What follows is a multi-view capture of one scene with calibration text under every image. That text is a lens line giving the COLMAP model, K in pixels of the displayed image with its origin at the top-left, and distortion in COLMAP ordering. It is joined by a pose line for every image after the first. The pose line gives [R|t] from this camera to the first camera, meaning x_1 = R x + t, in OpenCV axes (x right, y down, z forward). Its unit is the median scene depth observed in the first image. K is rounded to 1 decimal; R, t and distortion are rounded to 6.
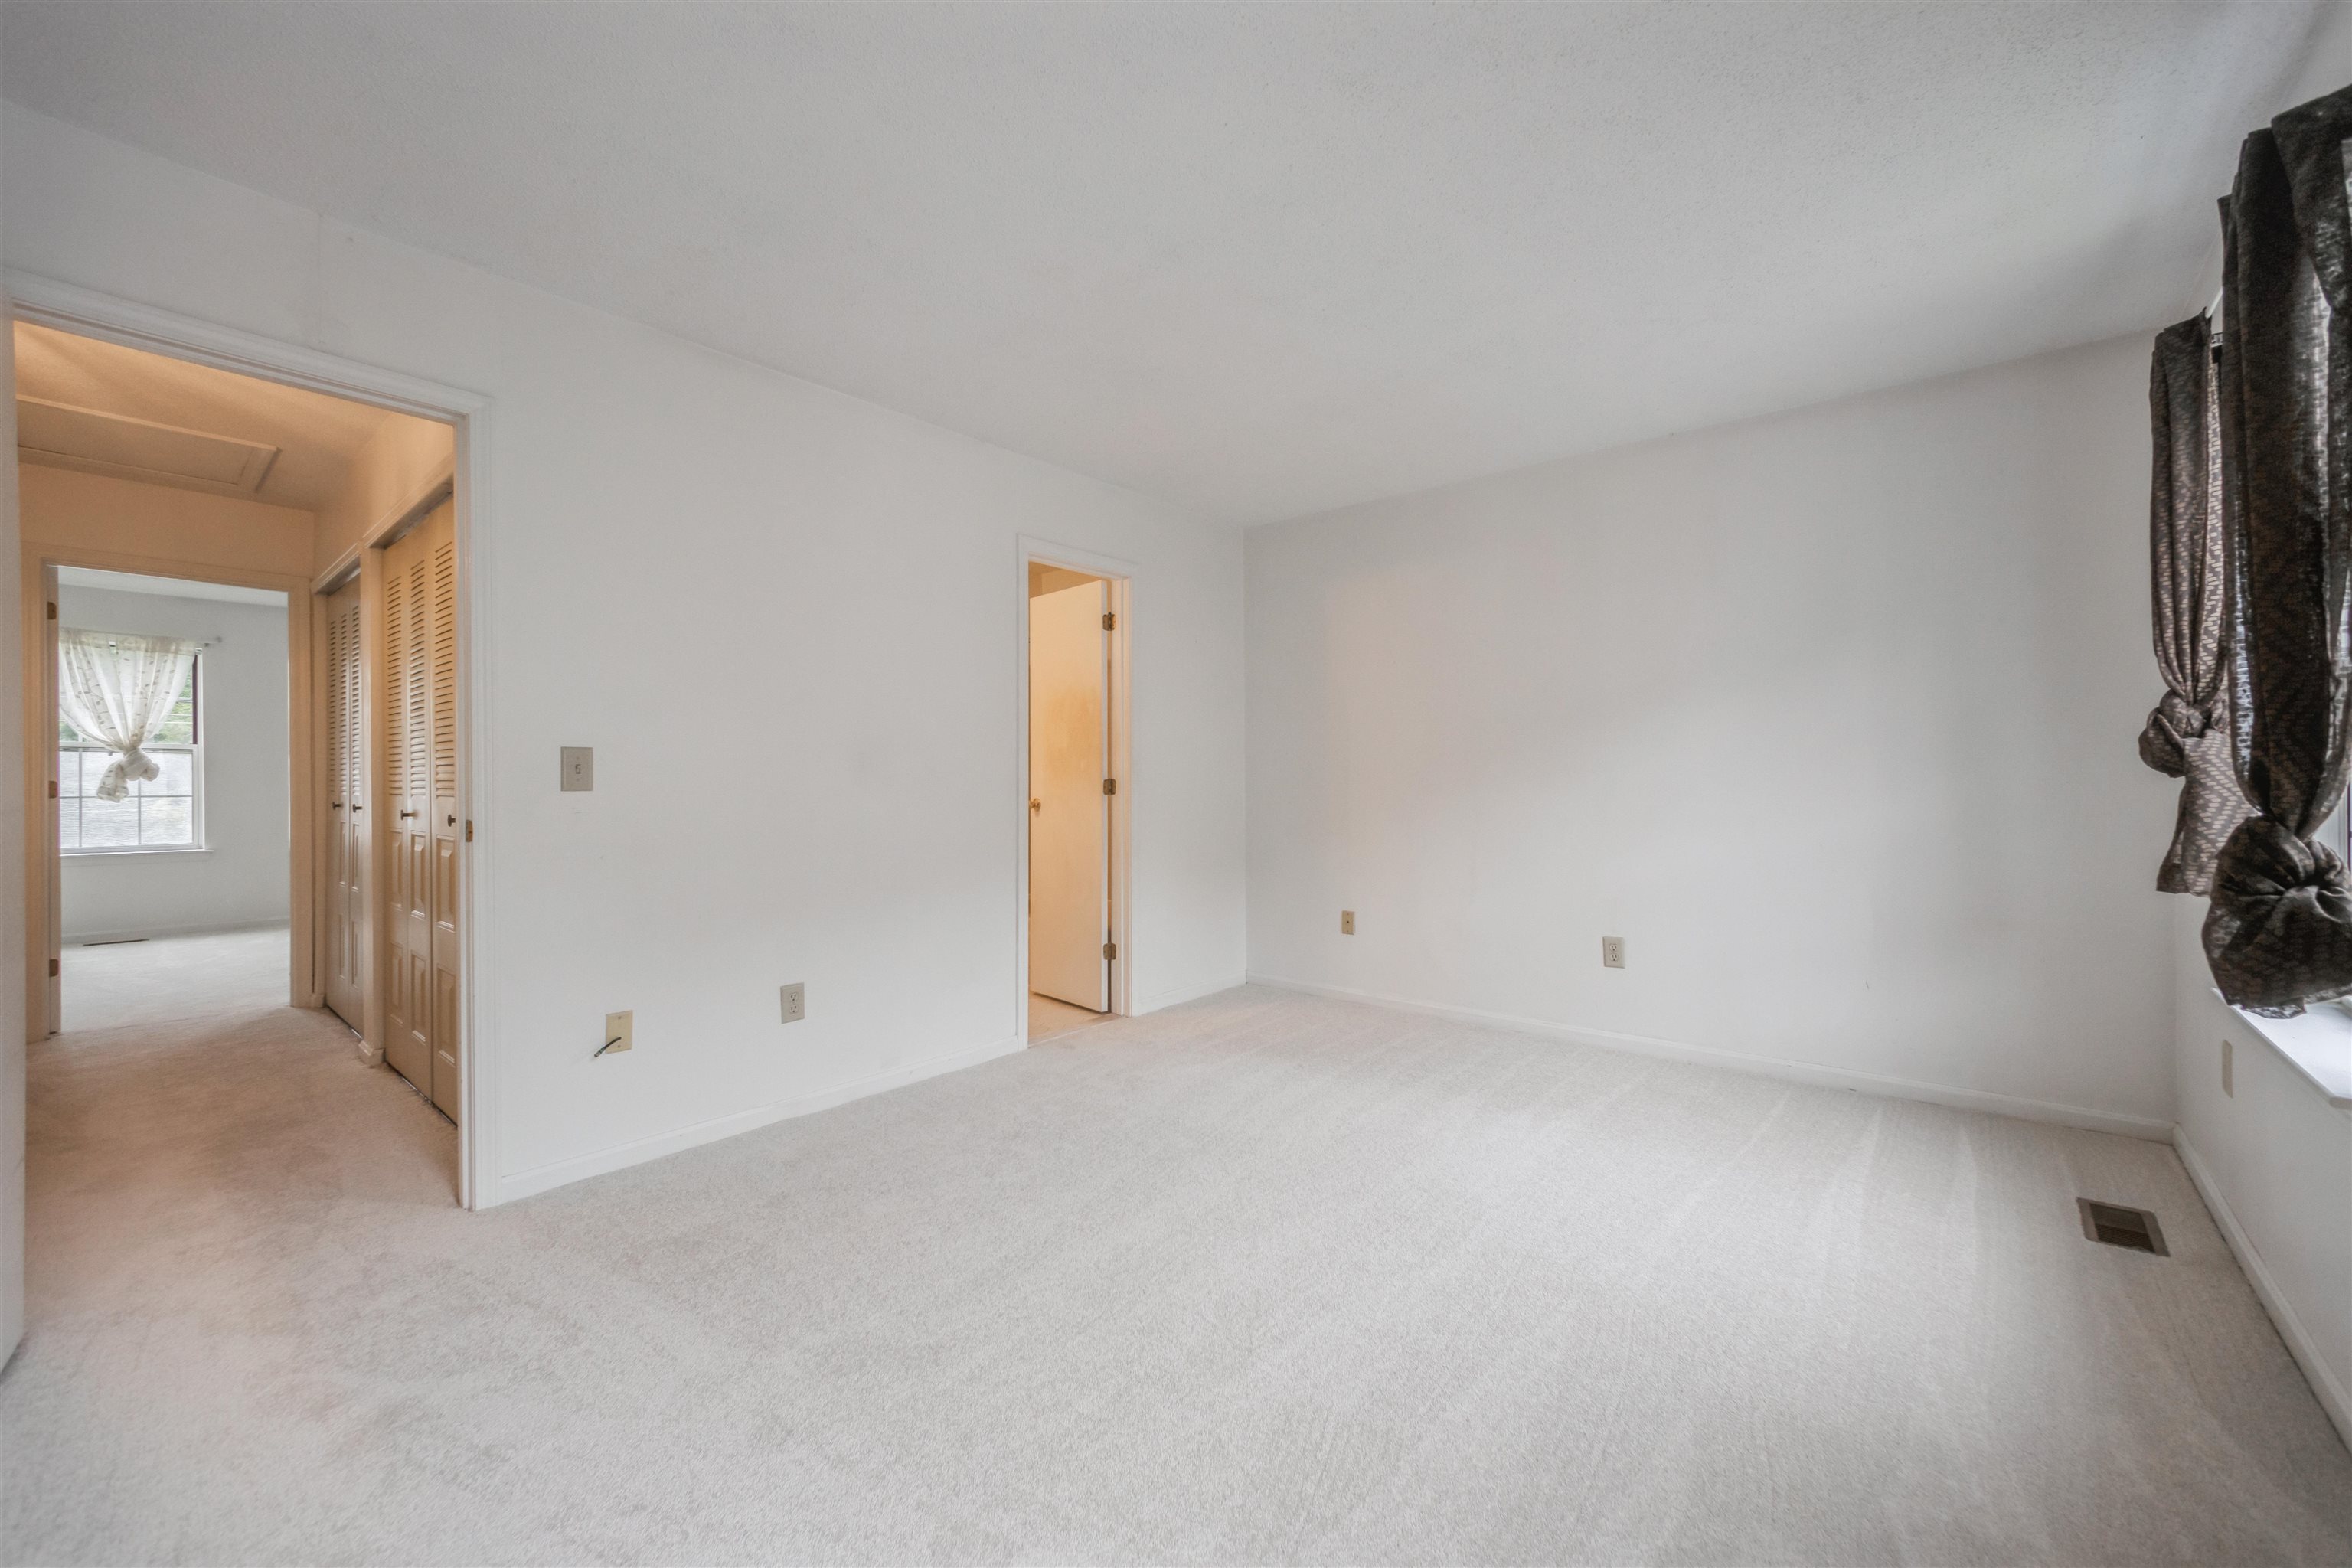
lens RADIAL K [[933.3, 0, 1184.6], [0, 933.3, 791.9], [0, 0, 1]] dist [-0.000462, 0.000108]
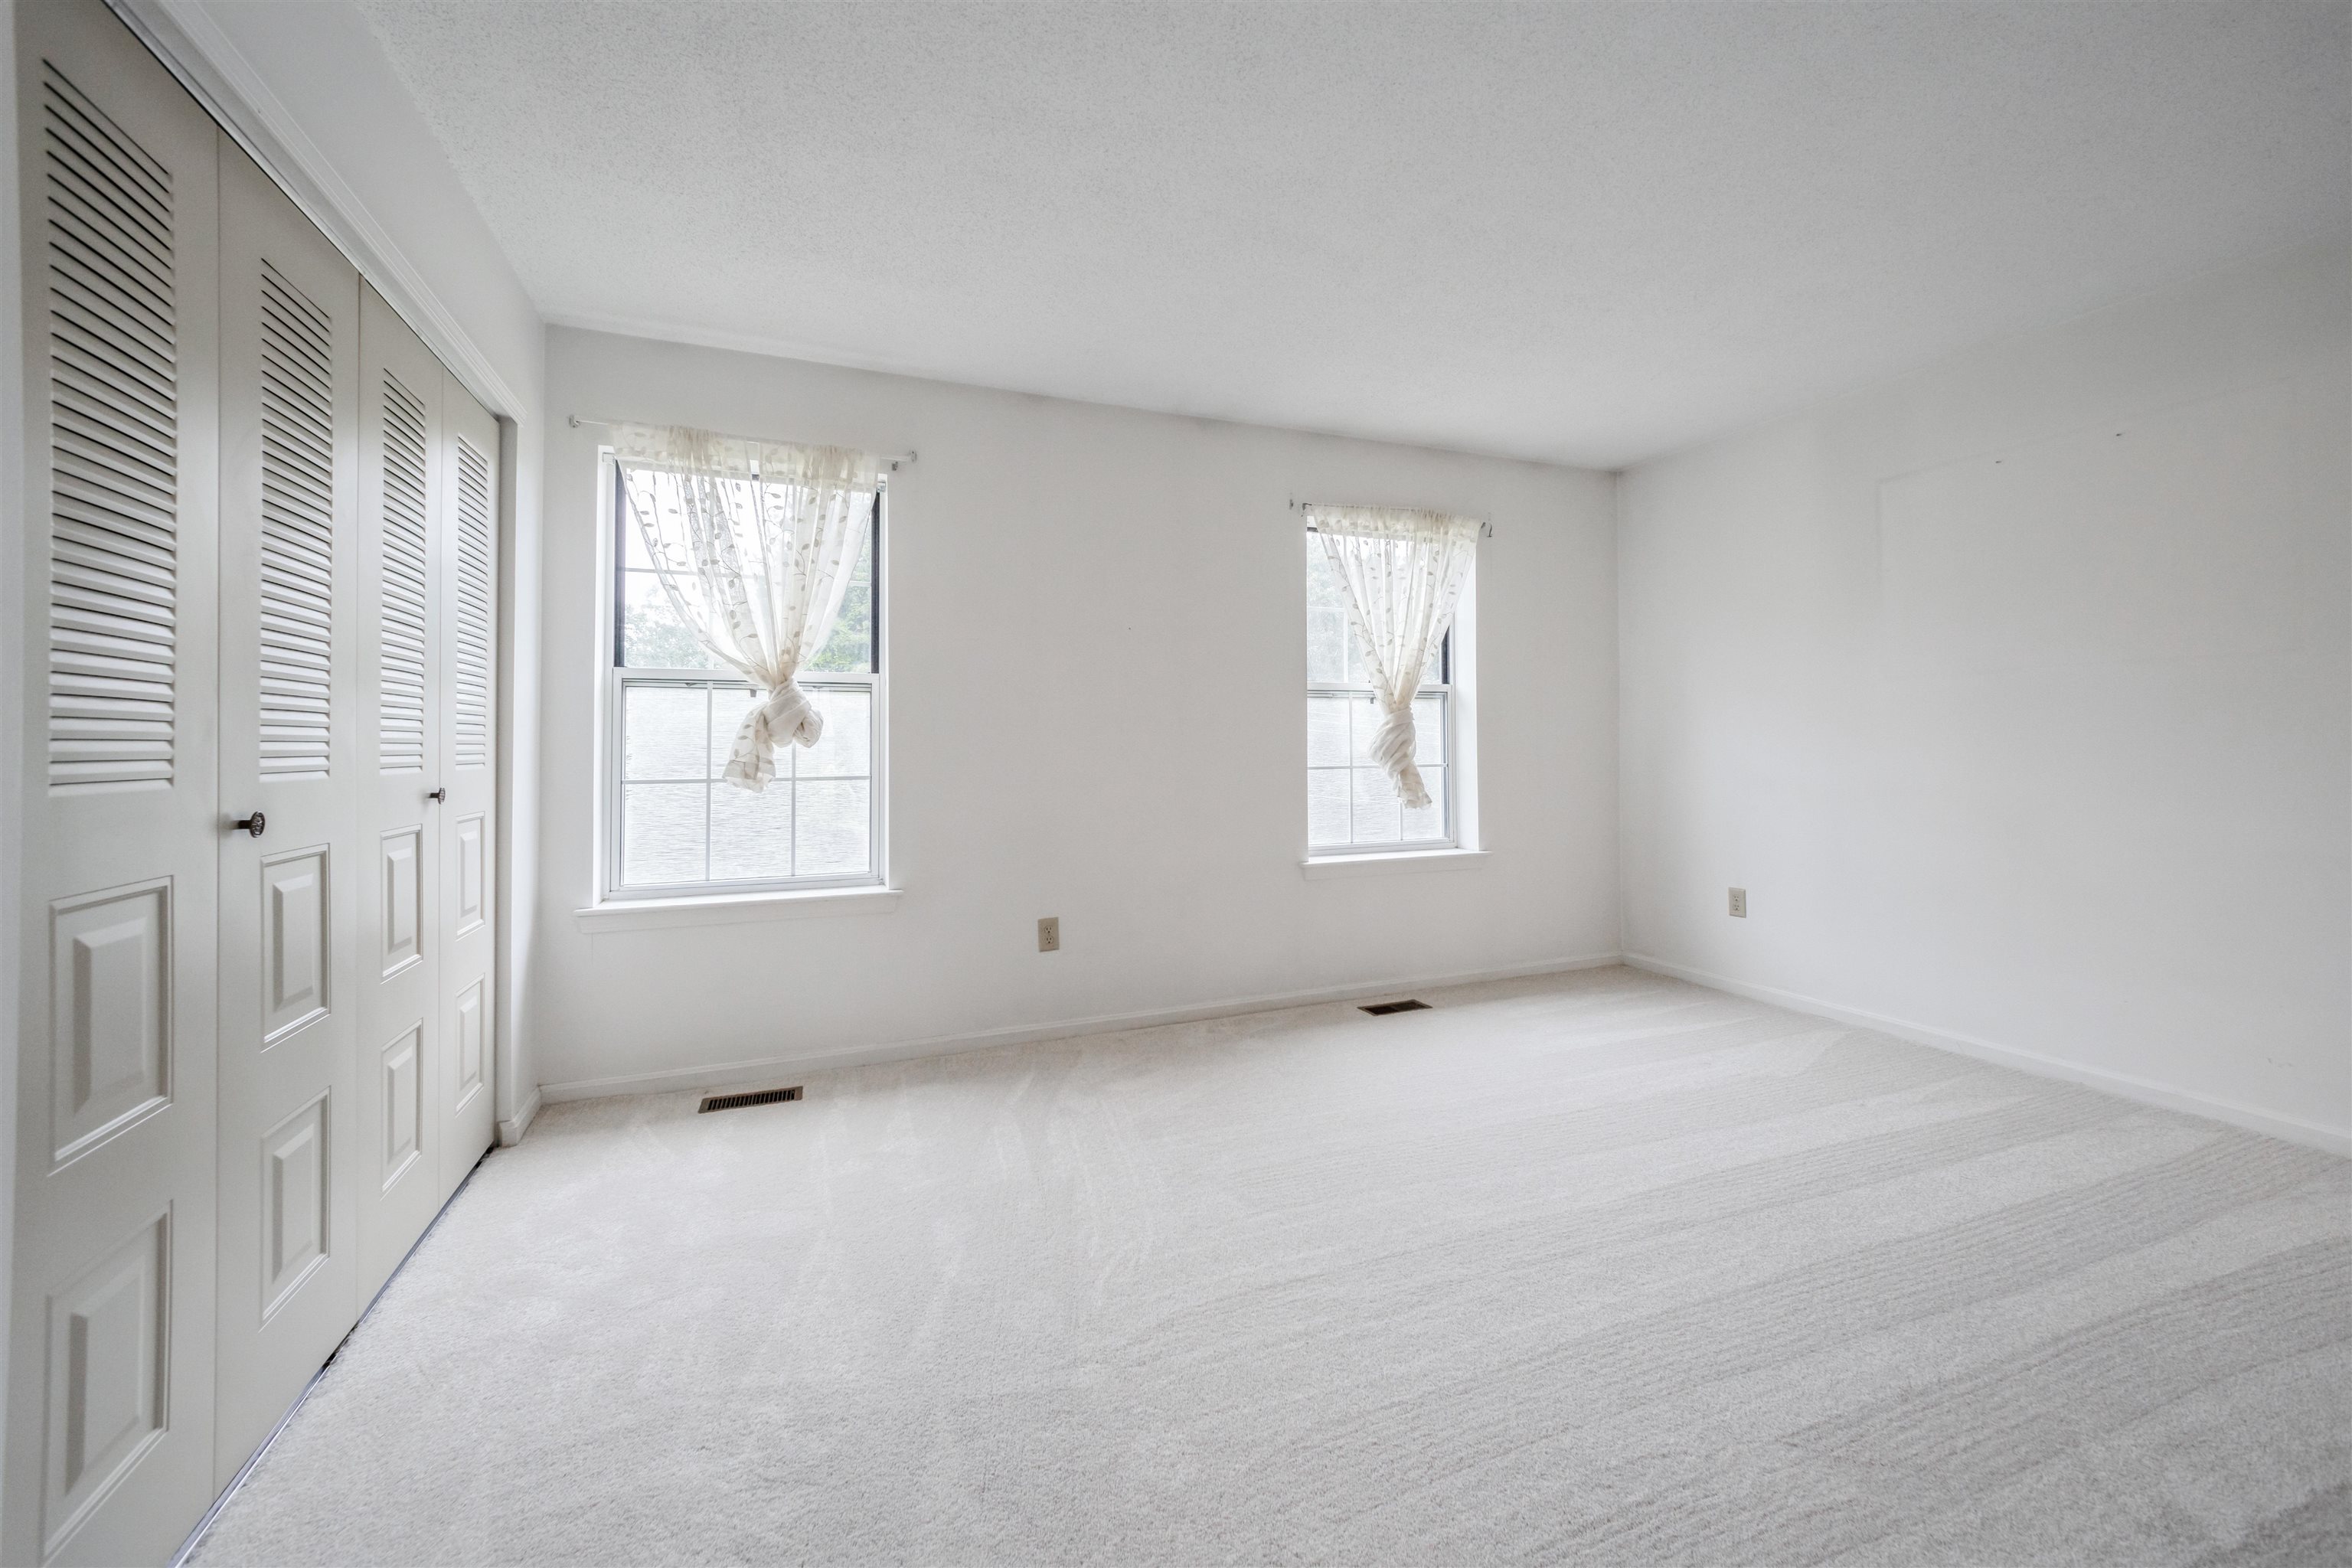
lens RADIAL K [[933.3, 0, 1172.2], [0, 933.3, 761.4], [0, 0, 1]] dist [-0.000462, 0.000108]
pose [[0.883343, 0.006313, -0.468685, -0.715958], [-0.008148, 0.999965, -0.001888, -0.004989], [0.468656, 0.005487, 0.883363, 0.661672]]
